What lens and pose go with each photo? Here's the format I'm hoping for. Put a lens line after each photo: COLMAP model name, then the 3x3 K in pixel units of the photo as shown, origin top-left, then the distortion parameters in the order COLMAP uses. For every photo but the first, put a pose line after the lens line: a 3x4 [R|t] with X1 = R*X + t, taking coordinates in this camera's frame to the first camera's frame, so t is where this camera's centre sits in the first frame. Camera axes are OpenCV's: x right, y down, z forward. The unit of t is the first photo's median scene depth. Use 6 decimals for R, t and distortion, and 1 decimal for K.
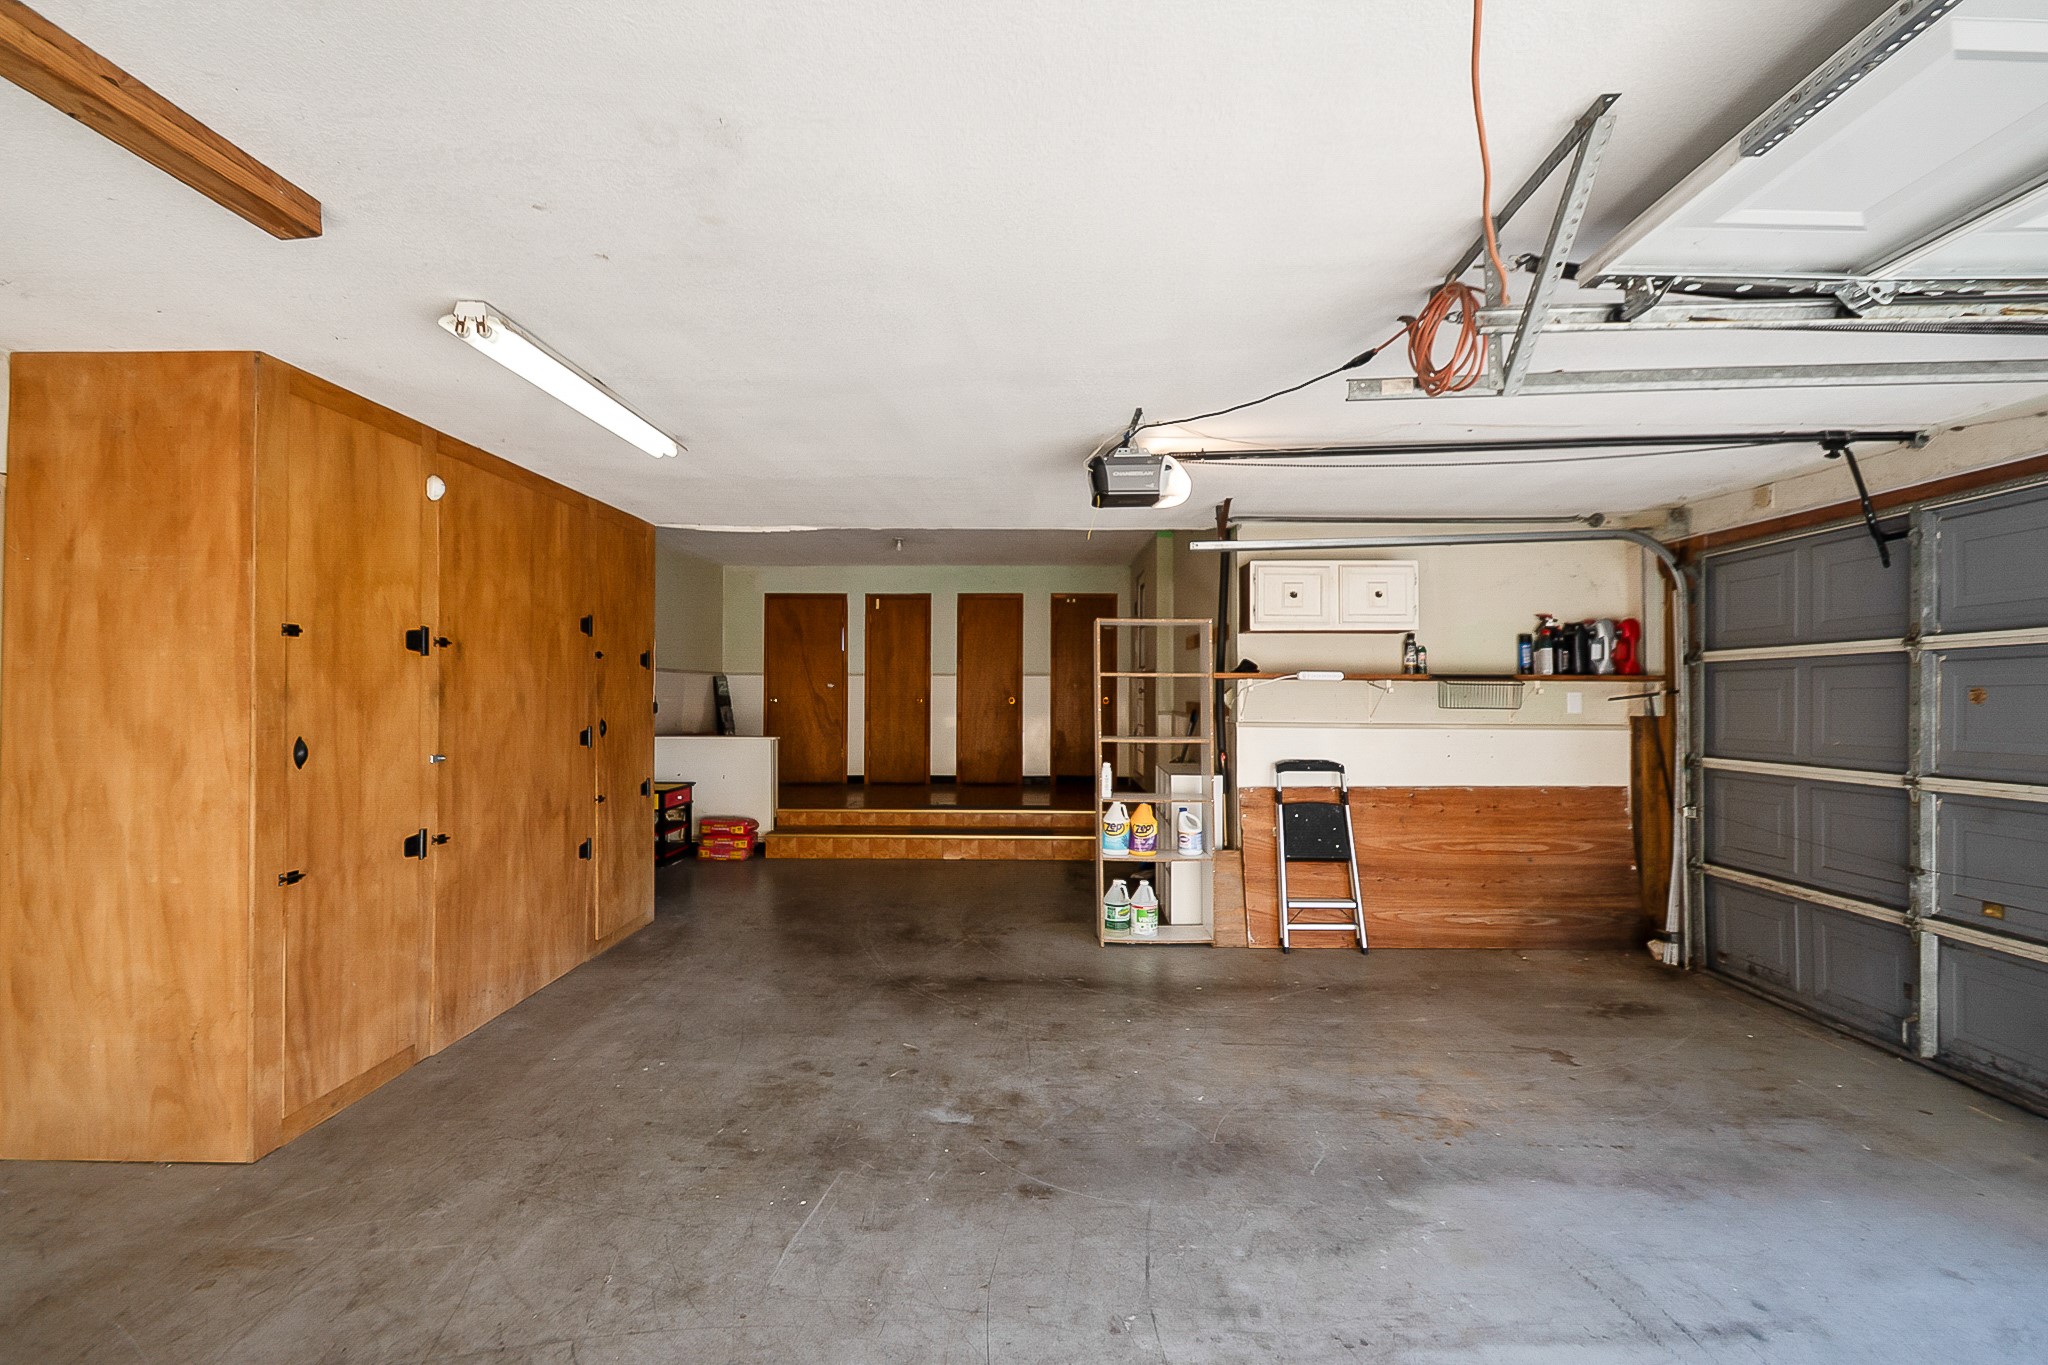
lens RADIAL K [[914.1, 0, 1013.0], [0, 914.1, 681.7], [0, 0, 1]] dist [0.019601, -0.014919]
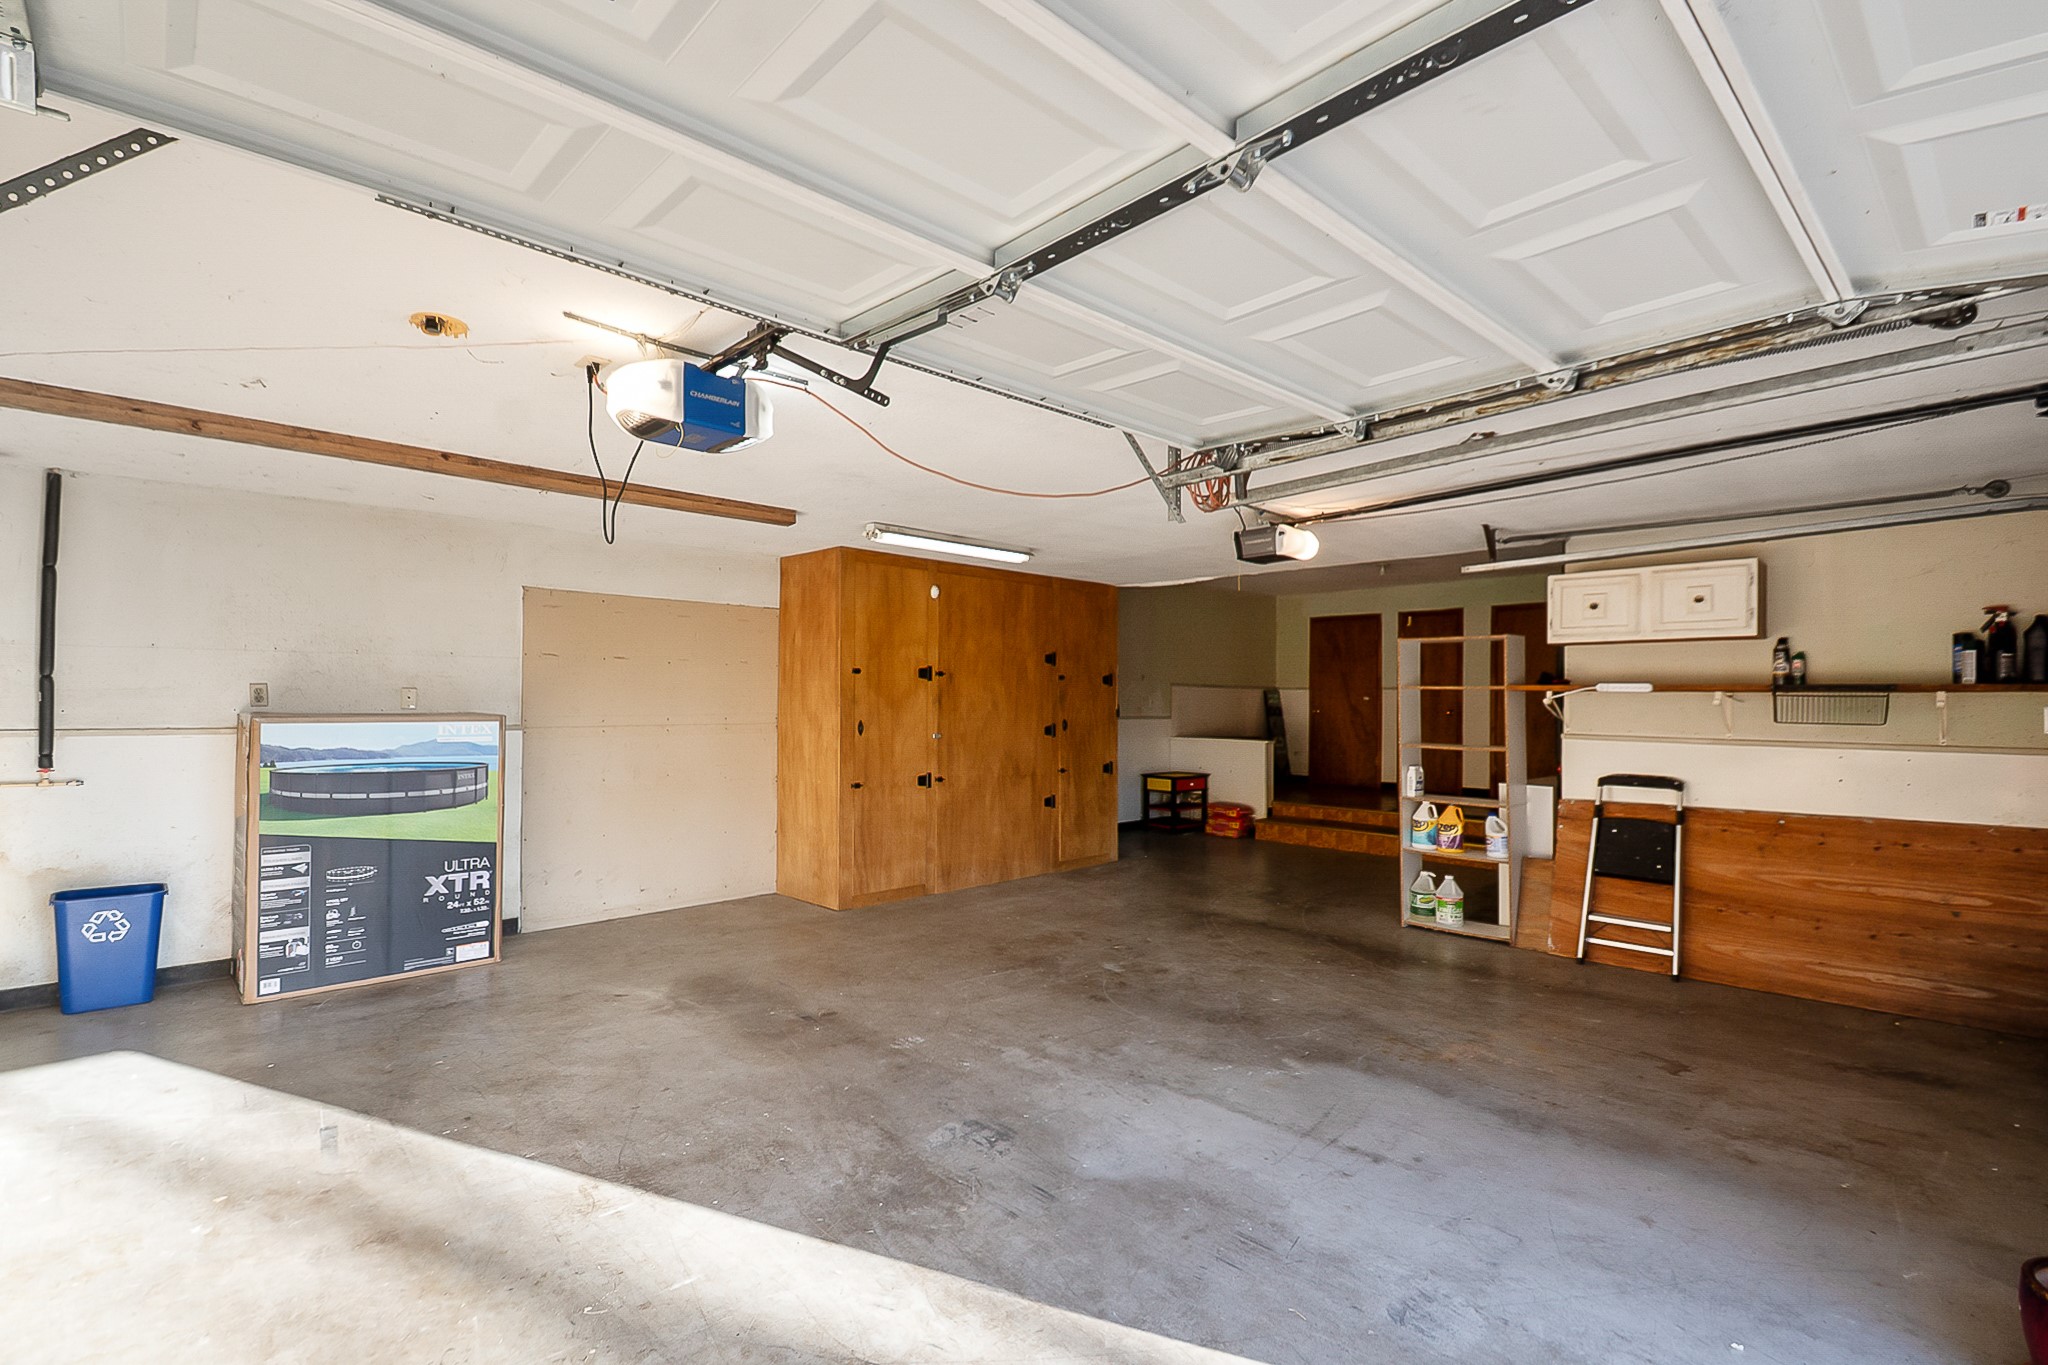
lens RADIAL K [[934.0, 0, 1022.9], [0, 934.0, 694.1], [0, 0, 1]] dist [0.020051, -0.016554]
pose [[0.711720, -0.002826, -0.702457, 0.658235], [0.001197, 0.999995, -0.002811, 0.003244], [0.702462, 0.001160, 0.711720, -0.181860]]
